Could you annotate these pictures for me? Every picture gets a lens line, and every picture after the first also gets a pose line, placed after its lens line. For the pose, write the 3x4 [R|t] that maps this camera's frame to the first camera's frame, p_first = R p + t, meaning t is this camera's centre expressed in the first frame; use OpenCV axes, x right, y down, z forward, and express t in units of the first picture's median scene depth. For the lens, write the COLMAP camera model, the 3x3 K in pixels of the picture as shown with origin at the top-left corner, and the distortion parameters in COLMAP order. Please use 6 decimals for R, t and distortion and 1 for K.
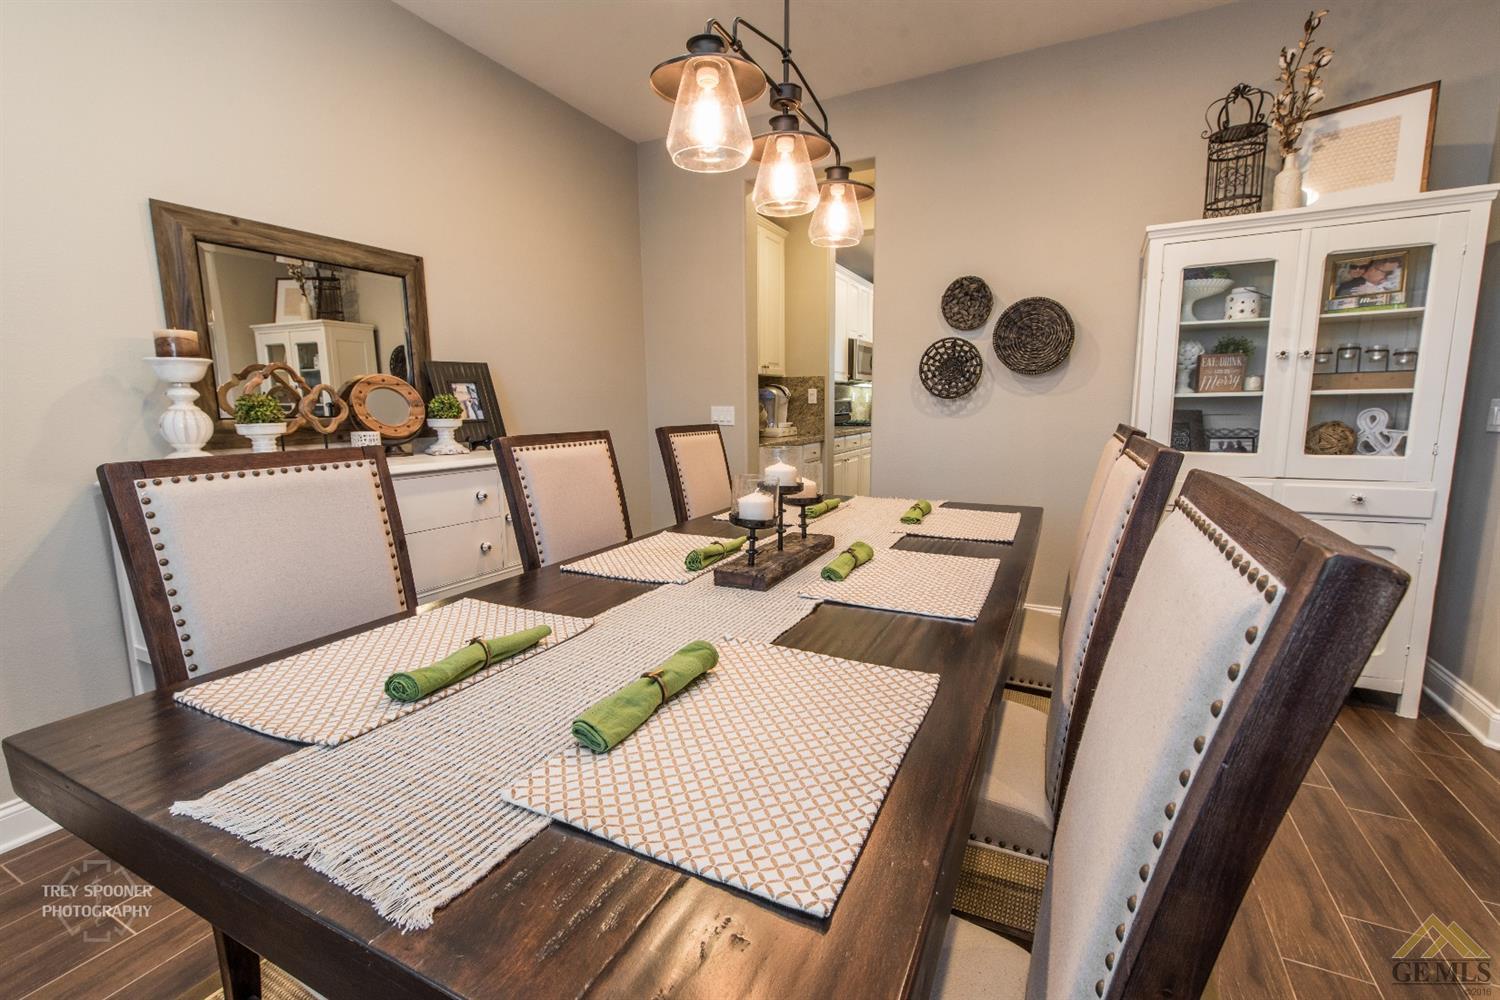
lens RADIAL K [[658.0, 0, 751.5], [0, 658.0, 502.0], [0, 0, 1]] dist [-0.000290, -0.000305]
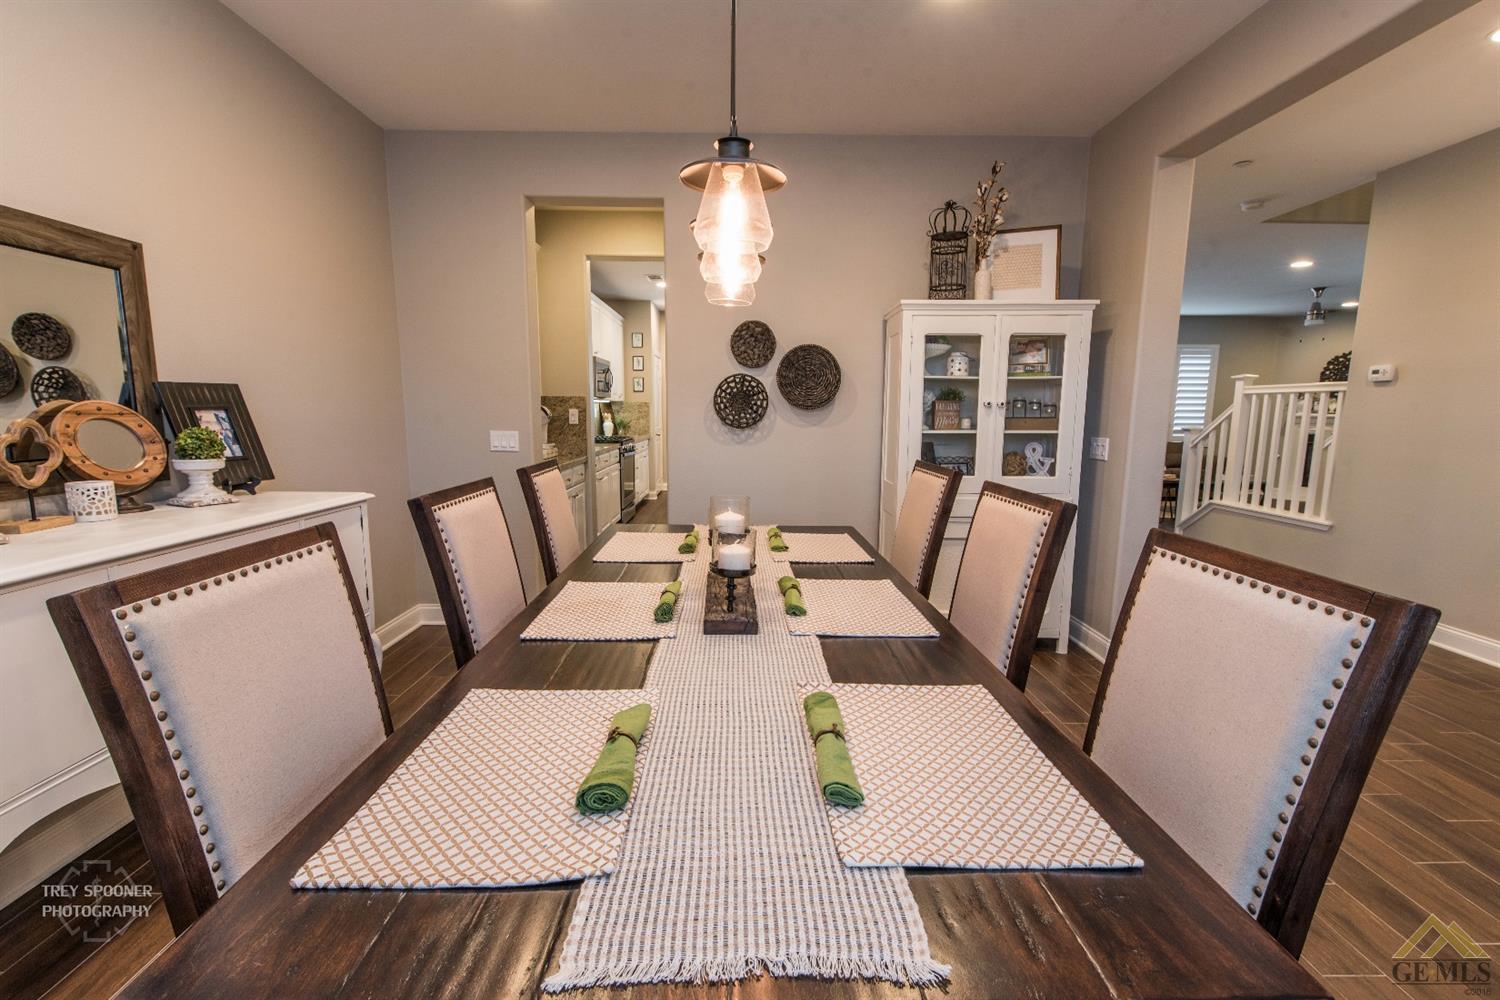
lens RADIAL K [[658.0, 0, 754.9], [0, 658.0, 500.0], [0, 0, 1]] dist [-0.000290, -0.000305]
pose [[0.883841, -0.044729, 0.465644, -0.264619], [0.049856, 0.998756, 0.001308, -0.048847], [-0.465123, 0.022059, 0.884971, 0.013993]]
